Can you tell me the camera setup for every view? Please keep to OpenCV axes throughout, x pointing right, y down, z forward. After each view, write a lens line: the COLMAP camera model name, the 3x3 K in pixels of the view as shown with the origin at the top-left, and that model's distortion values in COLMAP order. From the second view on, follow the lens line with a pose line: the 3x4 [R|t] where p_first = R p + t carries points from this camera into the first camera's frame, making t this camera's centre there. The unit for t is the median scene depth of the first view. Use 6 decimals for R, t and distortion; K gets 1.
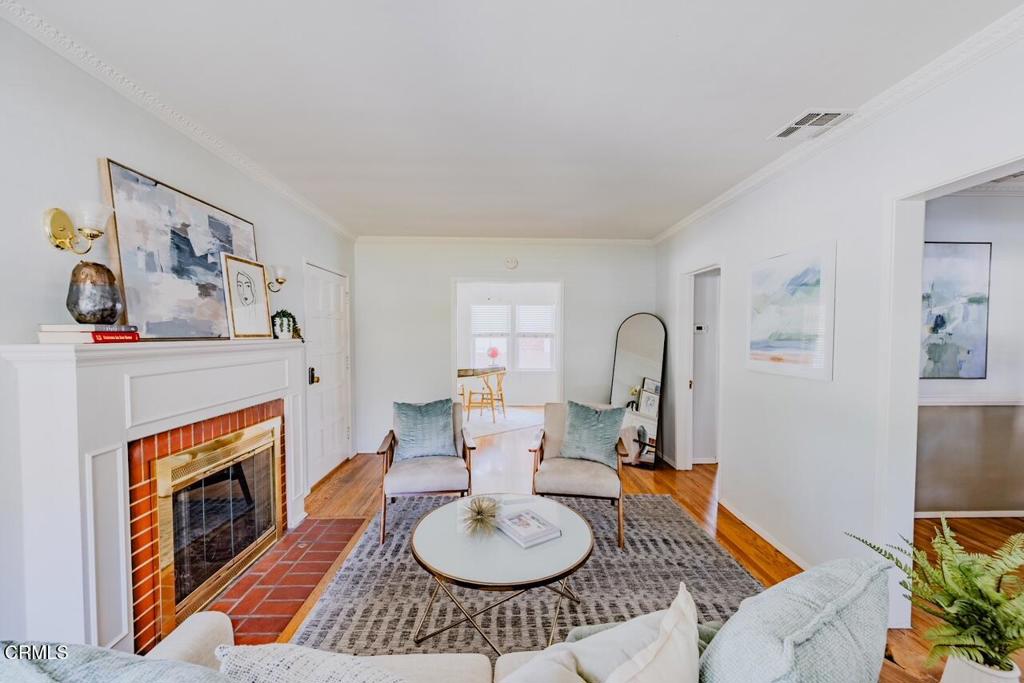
lens RADIAL K [[402.7, 0, 513.6], [0, 402.7, 345.0], [0, 0, 1]] dist [0.001976, -0.000419]
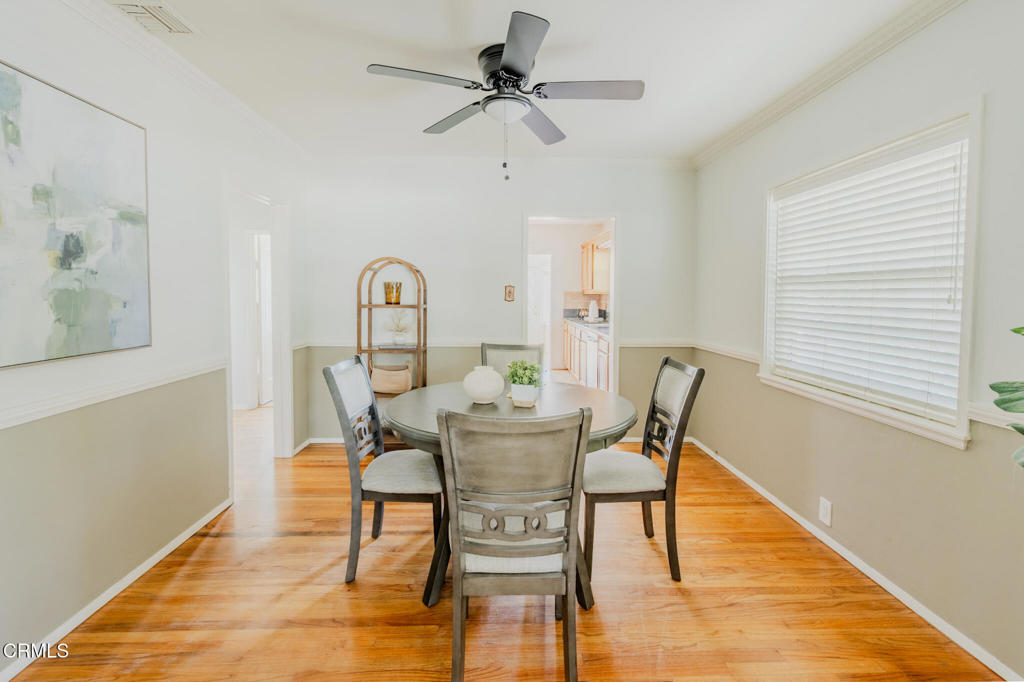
lens RADIAL K [[447.2, 0, 513.4], [0, 447.2, 311.2], [0, 0, 1]] dist [-0.001042, 0.000312]
pose [[-0.003745, -0.040358, 0.999178, 0.484622], [0.029556, 0.998744, 0.040451, 0.017866], [-0.999556, 0.029683, -0.002547, 0.445132]]
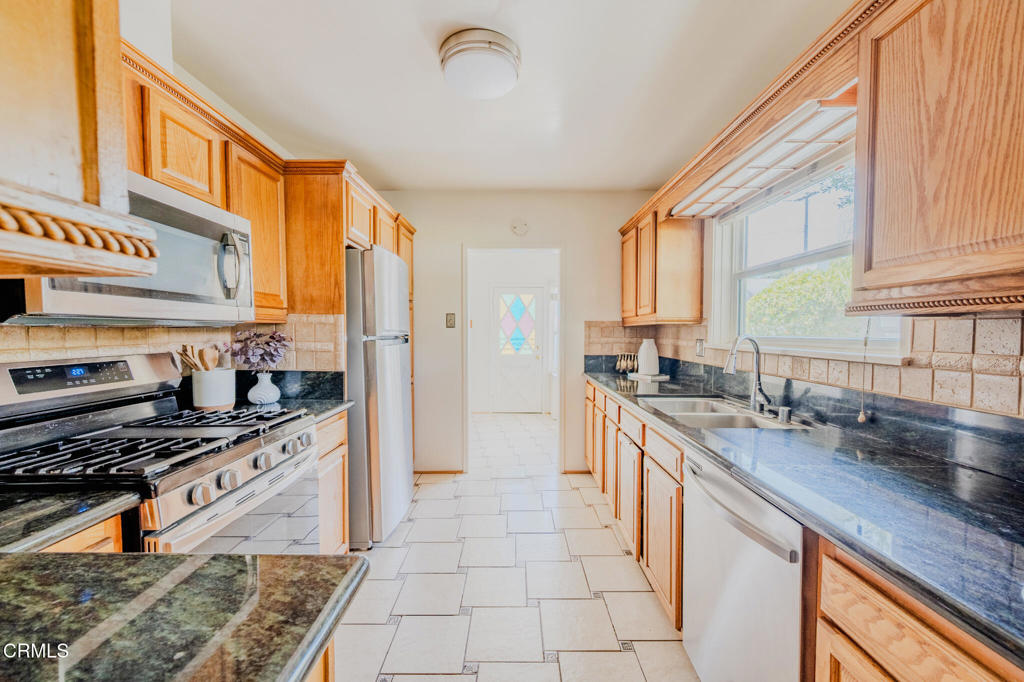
lens RADIAL K [[402.7, 0, 512.2], [0, 402.7, 345.4], [0, 0, 1]] dist [0.001976, -0.000419]
pose [[0.032451, -0.041859, 0.998596, 1.853665], [0.028599, 0.998752, 0.040936, 0.034621], [-0.999064, 0.027231, 0.033607, 0.321546]]
